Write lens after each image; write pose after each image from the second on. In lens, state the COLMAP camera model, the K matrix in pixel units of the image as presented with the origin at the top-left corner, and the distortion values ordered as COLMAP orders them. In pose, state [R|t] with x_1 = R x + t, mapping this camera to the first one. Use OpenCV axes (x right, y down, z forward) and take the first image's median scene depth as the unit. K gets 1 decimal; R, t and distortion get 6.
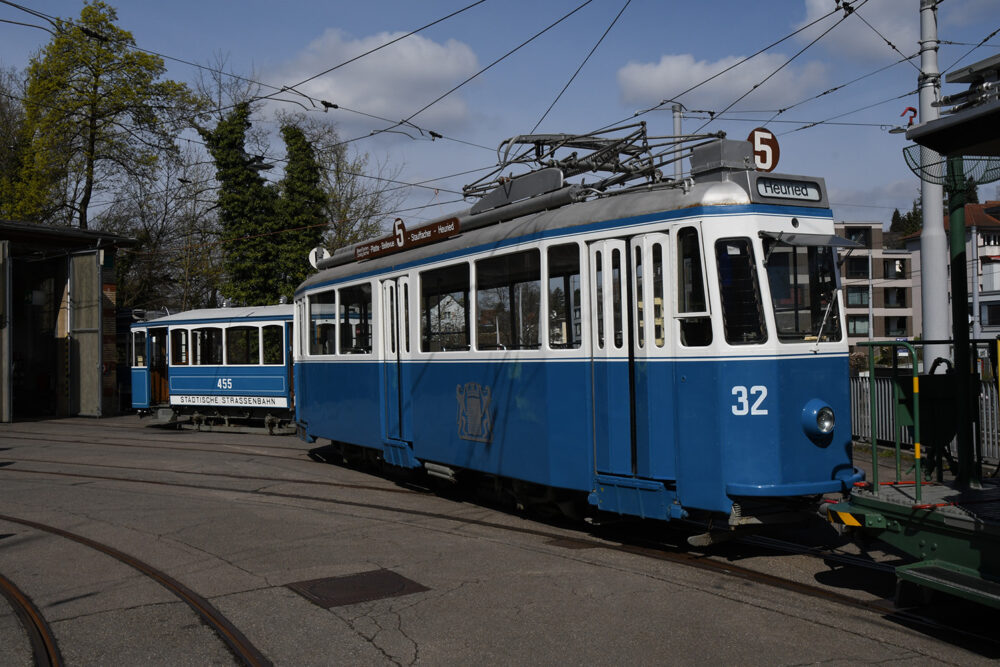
lens RADIAL K [[964.0, 0, 500.0], [0, 964.0, 333.5], [0, 0, 1]] dist [-0.064766, 0.174563]
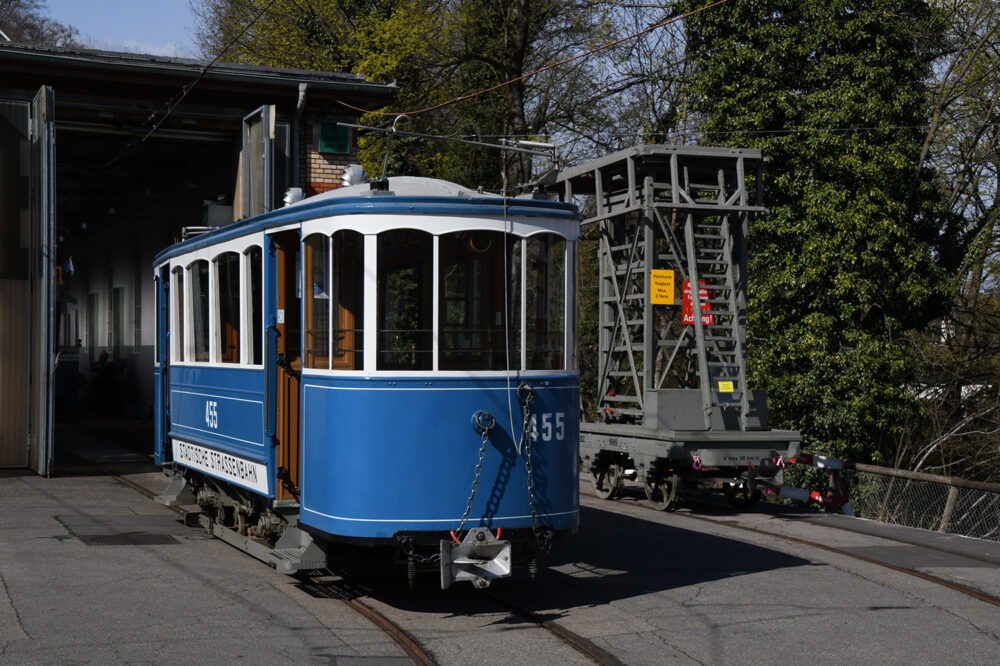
lens RADIAL K [[1612.9, 0, 473.9], [0, 1612.9, 364.2], [0, 0, 1]] dist [0.024504, 1.826025]
pose [[0.802874, 0.024137, -0.595660, 0.087495], [-0.007328, 0.999504, 0.030625, 0.007906], [0.596104, -0.020223, 0.802653, 0.323633]]
